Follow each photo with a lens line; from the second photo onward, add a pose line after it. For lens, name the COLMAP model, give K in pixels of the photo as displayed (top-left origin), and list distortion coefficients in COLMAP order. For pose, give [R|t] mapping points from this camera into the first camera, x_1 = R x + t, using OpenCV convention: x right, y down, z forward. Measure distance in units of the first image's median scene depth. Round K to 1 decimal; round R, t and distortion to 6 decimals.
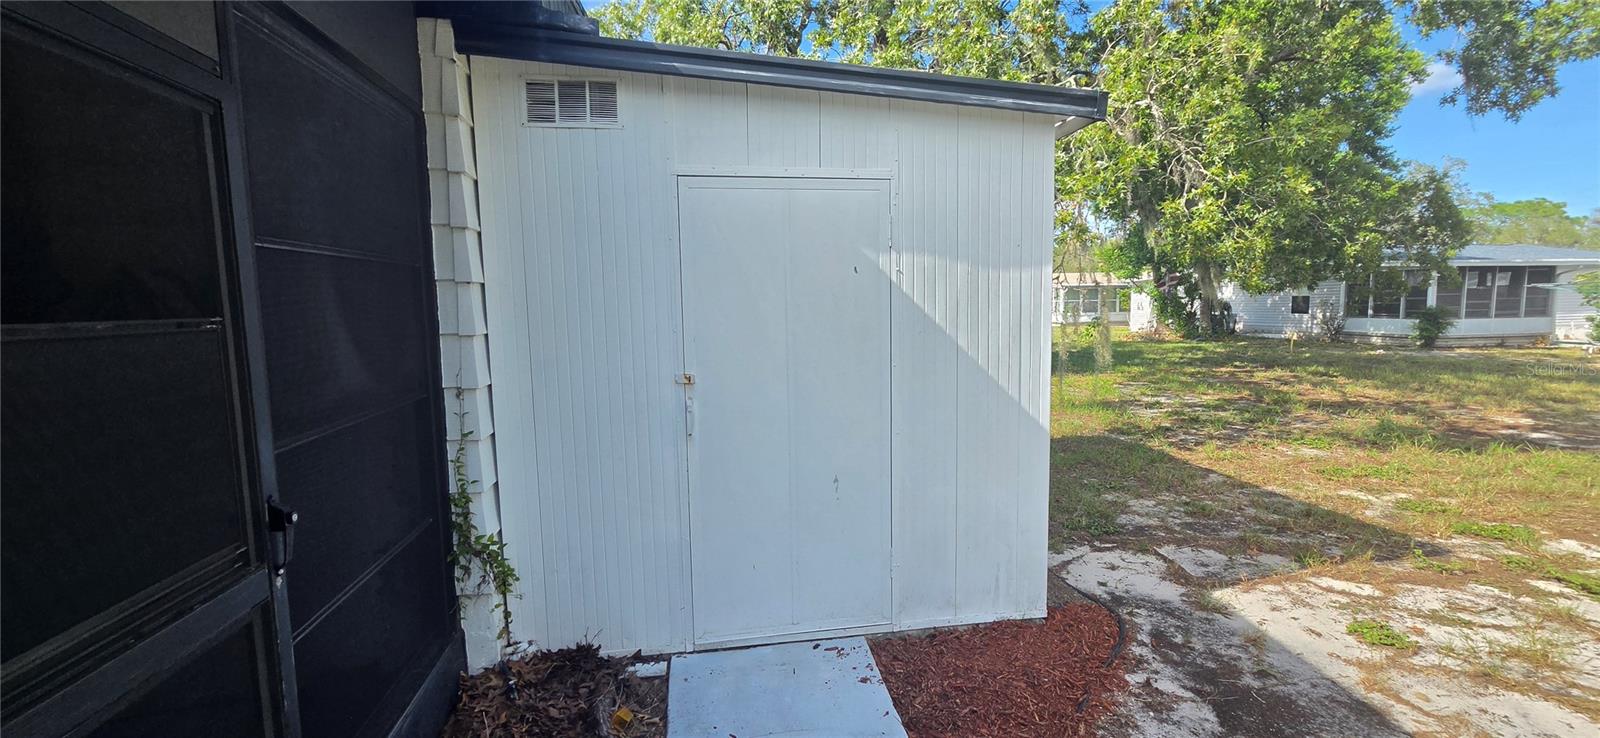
lens RADIAL K [[643.3, 0, 803.3], [0, 643.3, 362.3], [0, 0, 1]] dist [-0.001472, -0.000075]
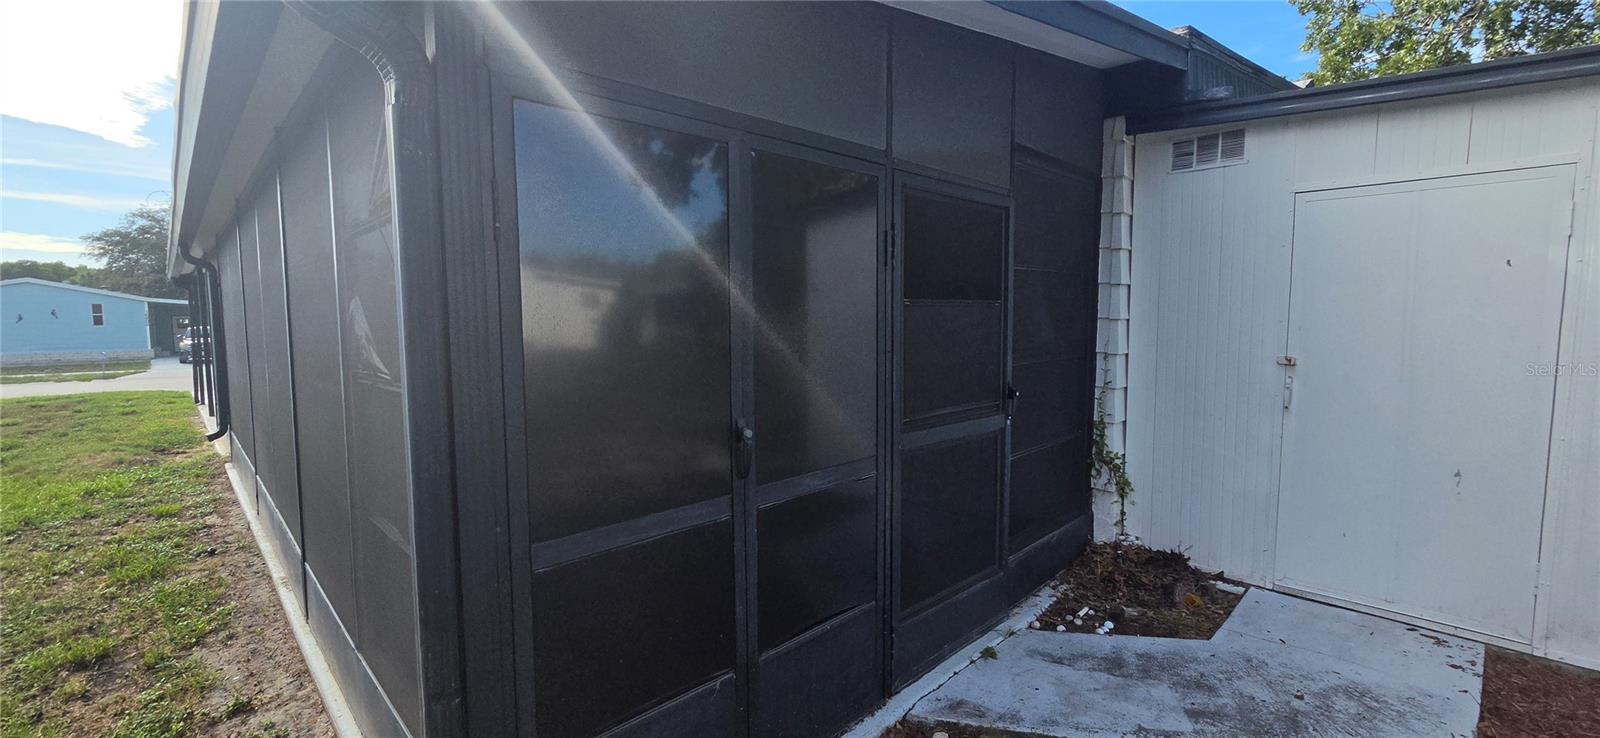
lens RADIAL K [[662.6, 0, 796.4], [0, 662.6, 366.5], [0, 0, 1]] dist [-0.000222, 0.000457]
pose [[0.560976, 0.079158, -0.824039, 0.345795], [-0.085061, 0.995661, 0.037738, 0.072397], [0.823450, 0.048924, 0.565275, -0.488026]]
